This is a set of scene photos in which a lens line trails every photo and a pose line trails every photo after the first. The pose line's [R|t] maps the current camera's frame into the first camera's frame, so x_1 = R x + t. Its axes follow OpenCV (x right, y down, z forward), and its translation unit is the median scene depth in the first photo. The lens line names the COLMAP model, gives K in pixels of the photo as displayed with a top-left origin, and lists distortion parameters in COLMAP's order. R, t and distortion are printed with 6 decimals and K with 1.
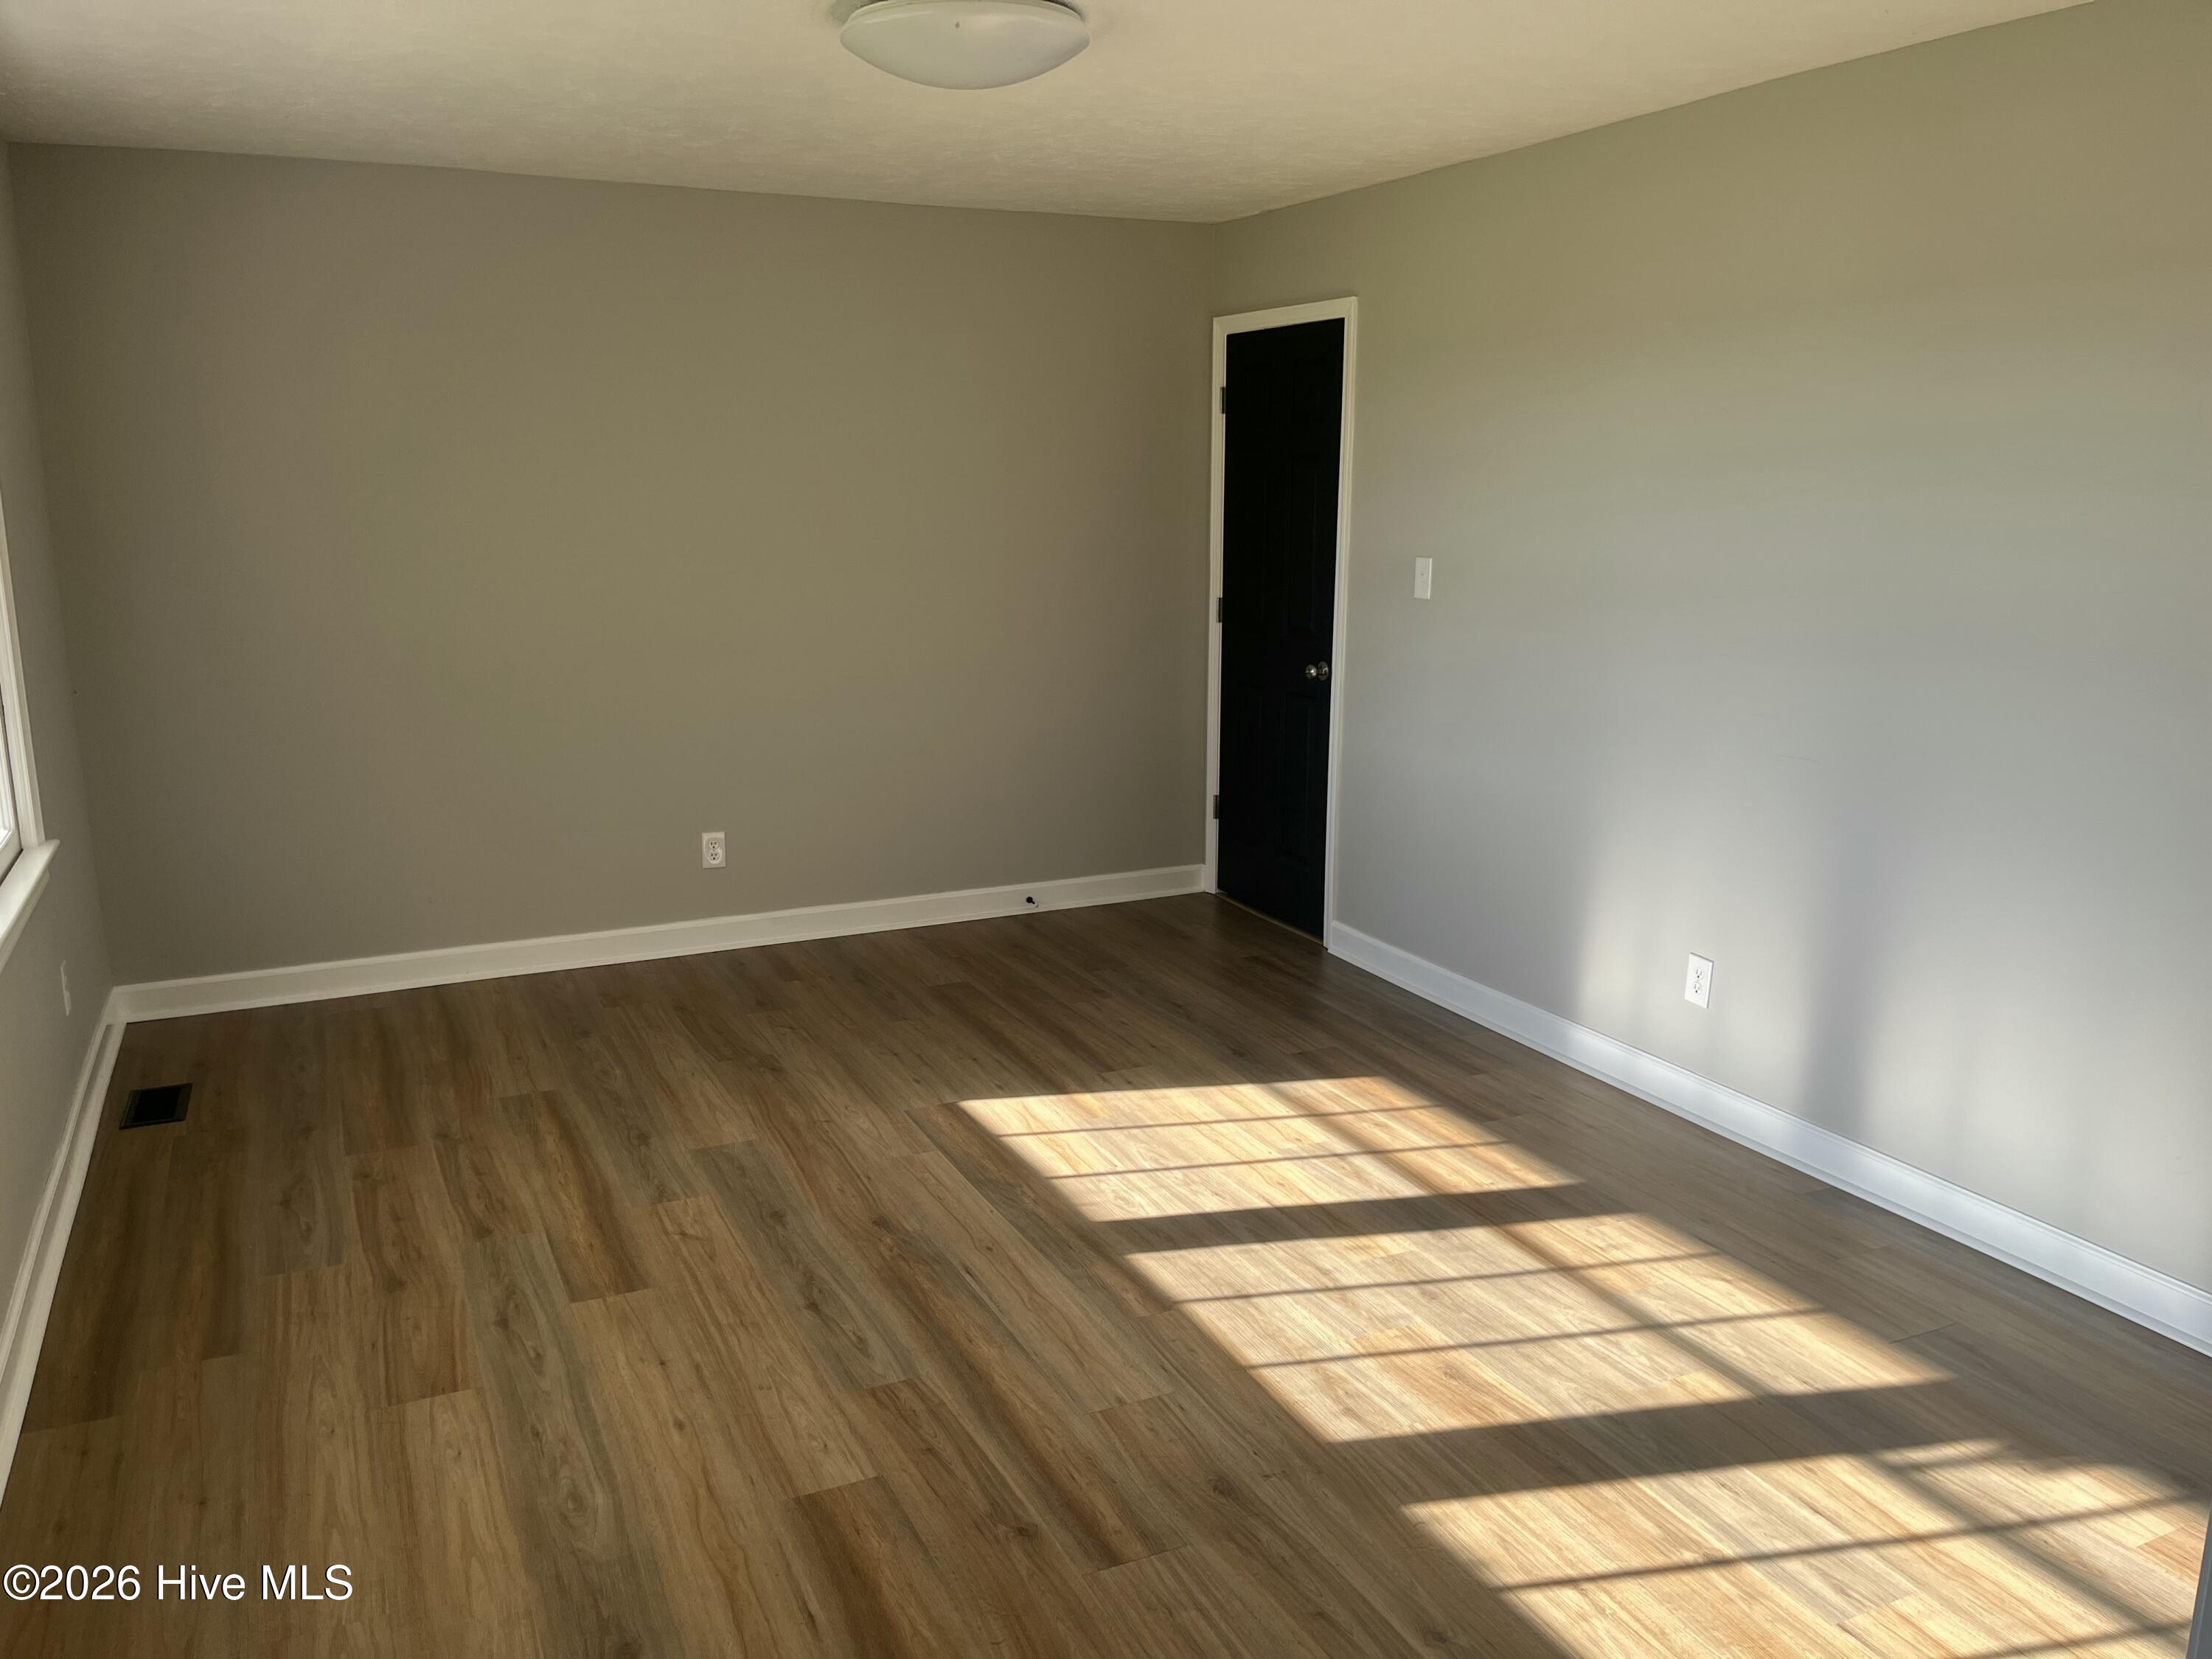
lens RADIAL K [[1690.2, 0, 1104.6], [0, 1690.2, 830.4], [0, 0, 1]] dist [0.001831, -0.017908]
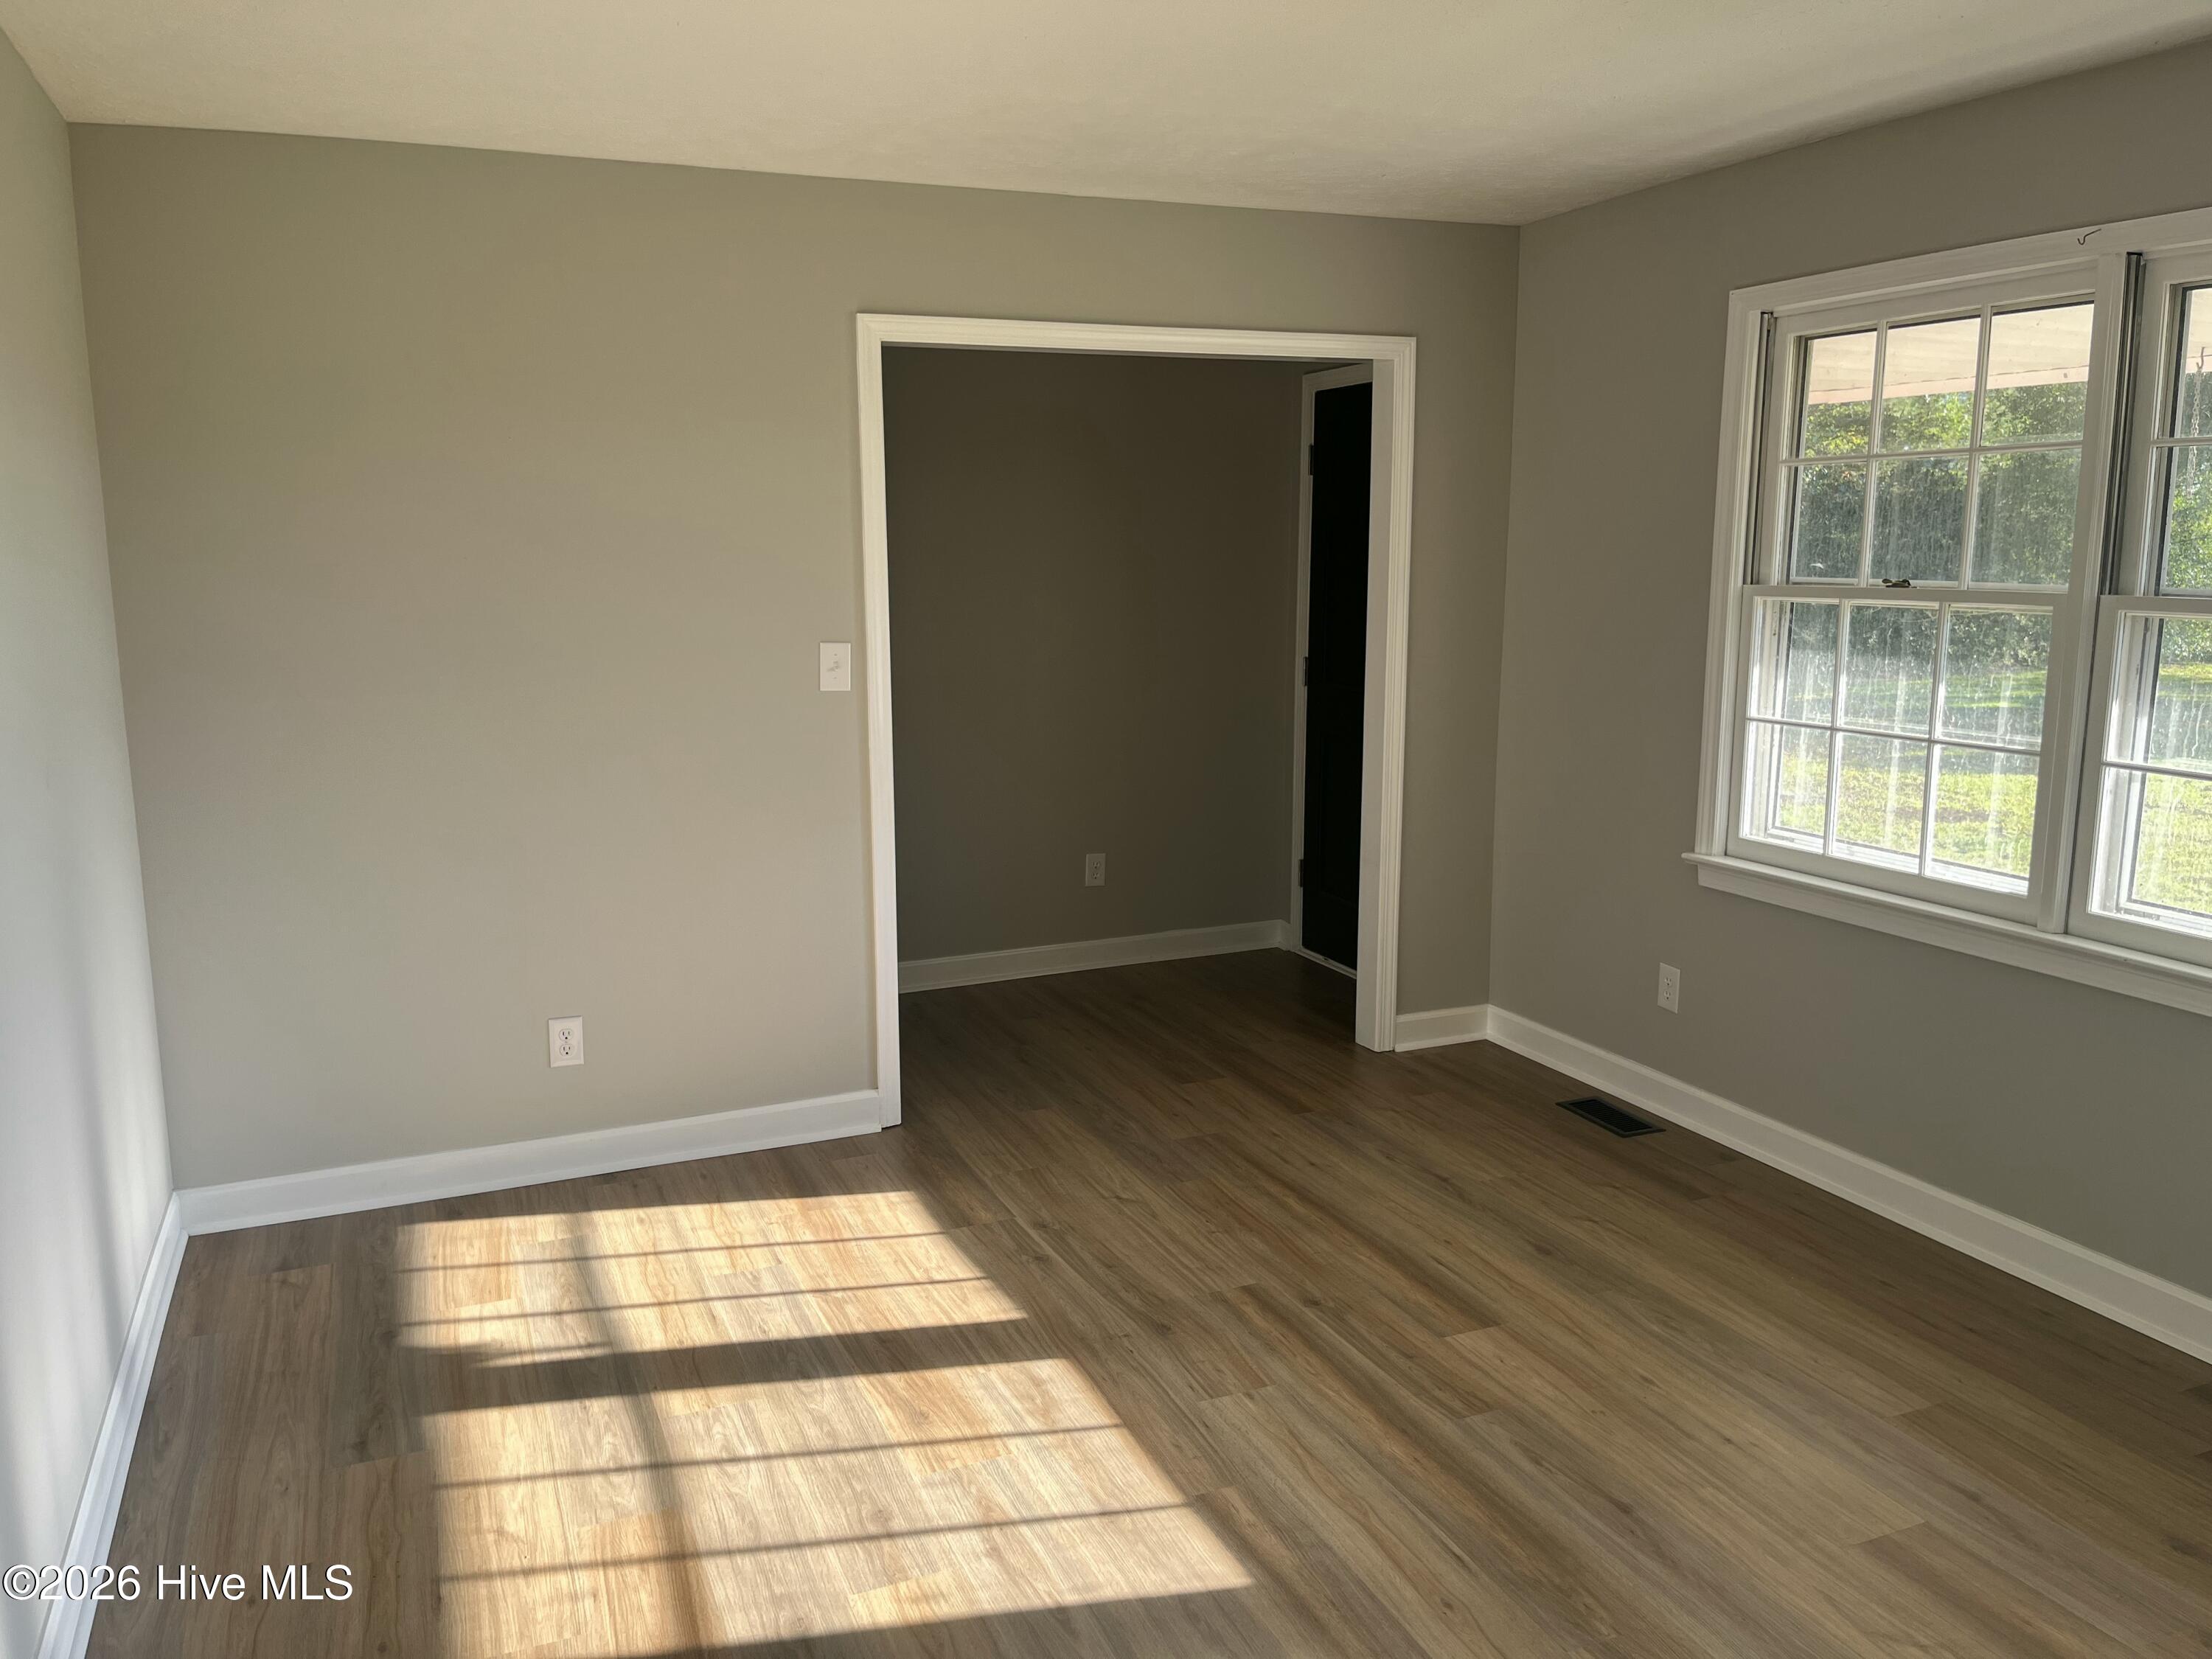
lens RADIAL K [[1690.2, 0, 1105.8], [0, 1690.2, 825.9], [0, 0, 1]] dist [0.001831, -0.017908]
pose [[-0.999129, 0.000578, 0.041714, 0.053442], [0.015705, 0.931556, 0.363258, -0.374101], [-0.038649, 0.363597, -0.930754, 1.820928]]
